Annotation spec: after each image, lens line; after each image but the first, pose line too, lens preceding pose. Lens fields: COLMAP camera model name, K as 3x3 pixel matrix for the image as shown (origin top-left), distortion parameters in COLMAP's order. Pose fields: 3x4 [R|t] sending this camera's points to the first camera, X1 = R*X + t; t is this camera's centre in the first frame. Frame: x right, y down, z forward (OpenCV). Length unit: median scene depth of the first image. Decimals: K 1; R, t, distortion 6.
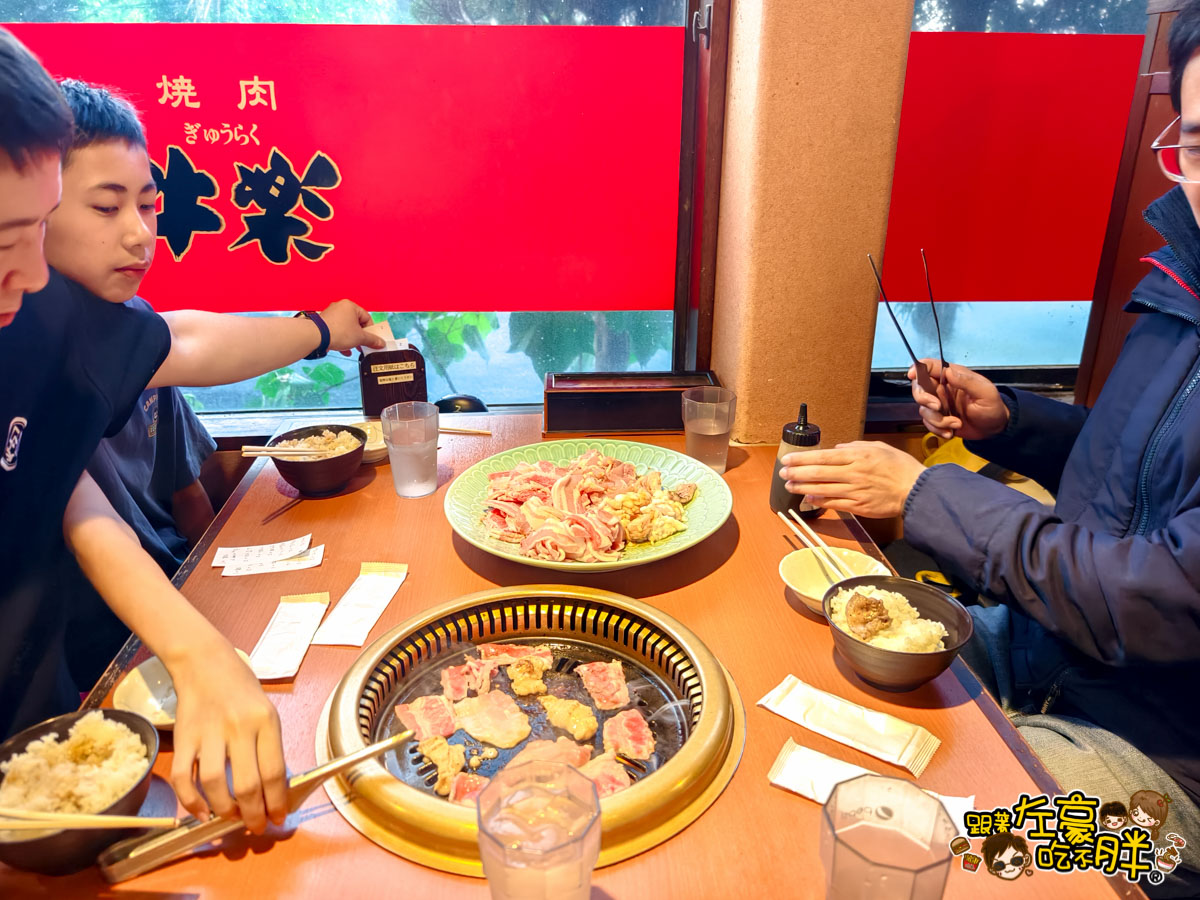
lens RADIAL K [[789.1, 0, 600.0], [0, 789.1, 450.0], [0, 0, 1]] dist [0.001180, 0.000371]
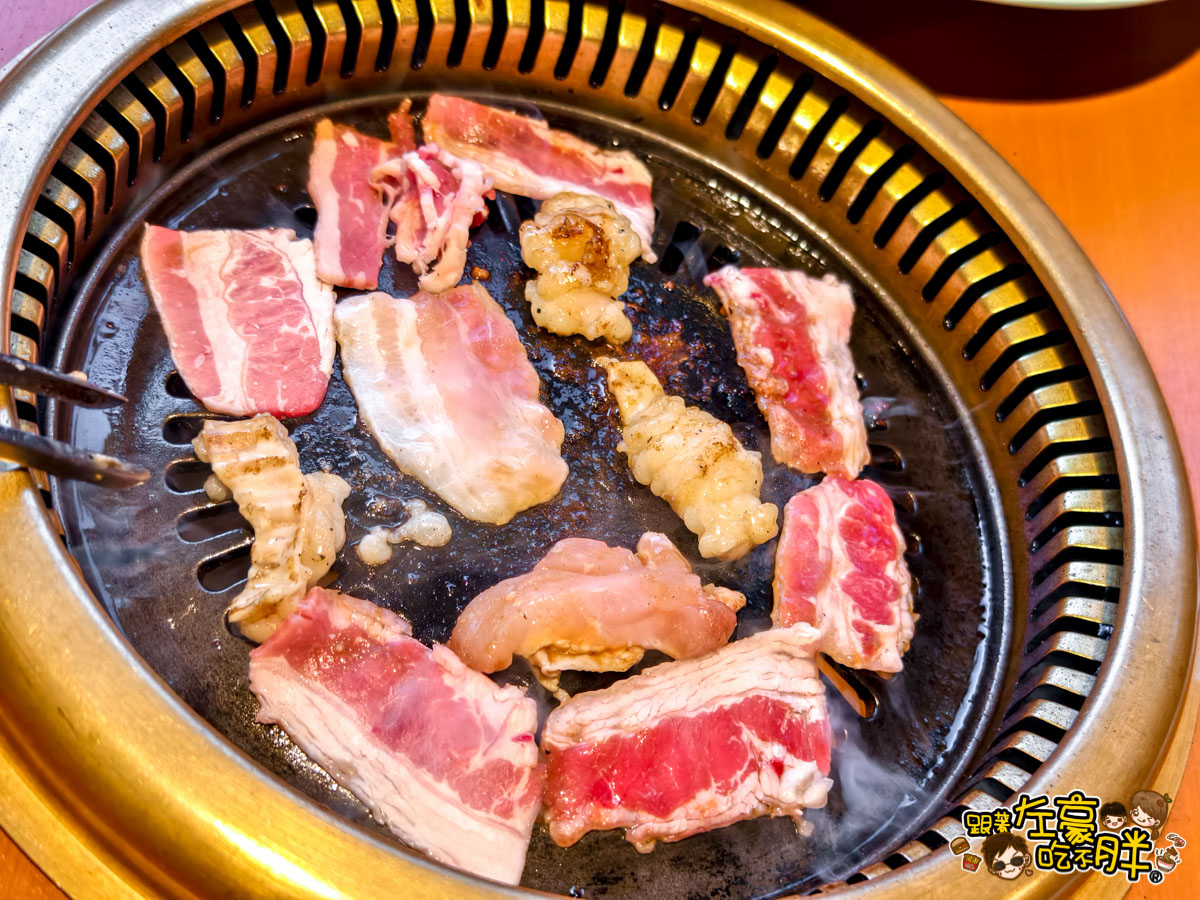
lens RADIAL K [[1613.1, 0, 600.0], [0, 1613.1, 450.0], [0, 0, 1]] dist [0.060333, -0.024432]
pose [[0.946262, 0.303974, 0.110402, -0.137996], [-0.317624, 0.809277, 0.494152, 0.029091], [0.060863, -0.502663, 0.862337, 0.433657]]
